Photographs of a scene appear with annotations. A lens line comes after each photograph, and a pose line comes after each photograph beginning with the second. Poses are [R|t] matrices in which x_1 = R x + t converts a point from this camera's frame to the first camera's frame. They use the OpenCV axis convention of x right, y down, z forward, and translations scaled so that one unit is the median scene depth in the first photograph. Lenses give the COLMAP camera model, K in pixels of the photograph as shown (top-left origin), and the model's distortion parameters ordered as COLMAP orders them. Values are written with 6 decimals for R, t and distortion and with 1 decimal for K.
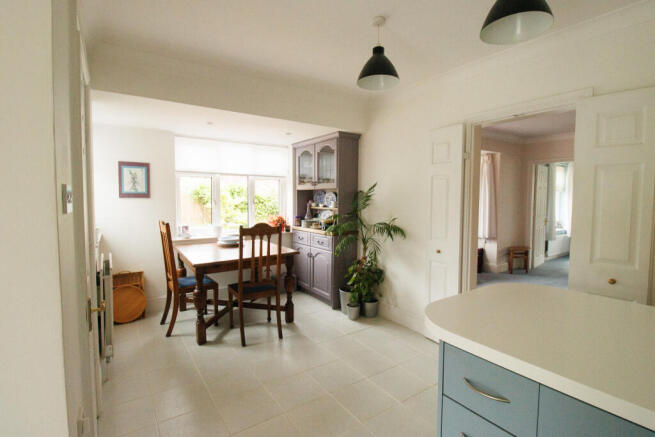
lens RADIAL K [[317.8, 0, 330.6], [0, 317.8, 214.7], [0, 0, 1]] dist [-0.001081, -0.000274]
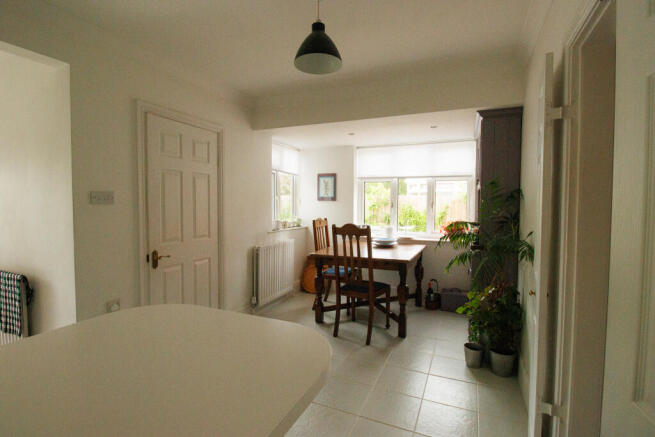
lens RADIAL K [[317.8, 0, 330.6], [0, 317.8, 214.7], [0, 0, 1]] dist [-0.001081, -0.000274]
pose [[0.509060, 0.033719, -0.860070, 0.533479], [-0.047831, 0.998797, 0.010848, -0.009930], [0.859401, 0.035615, 0.510060, 0.348887]]
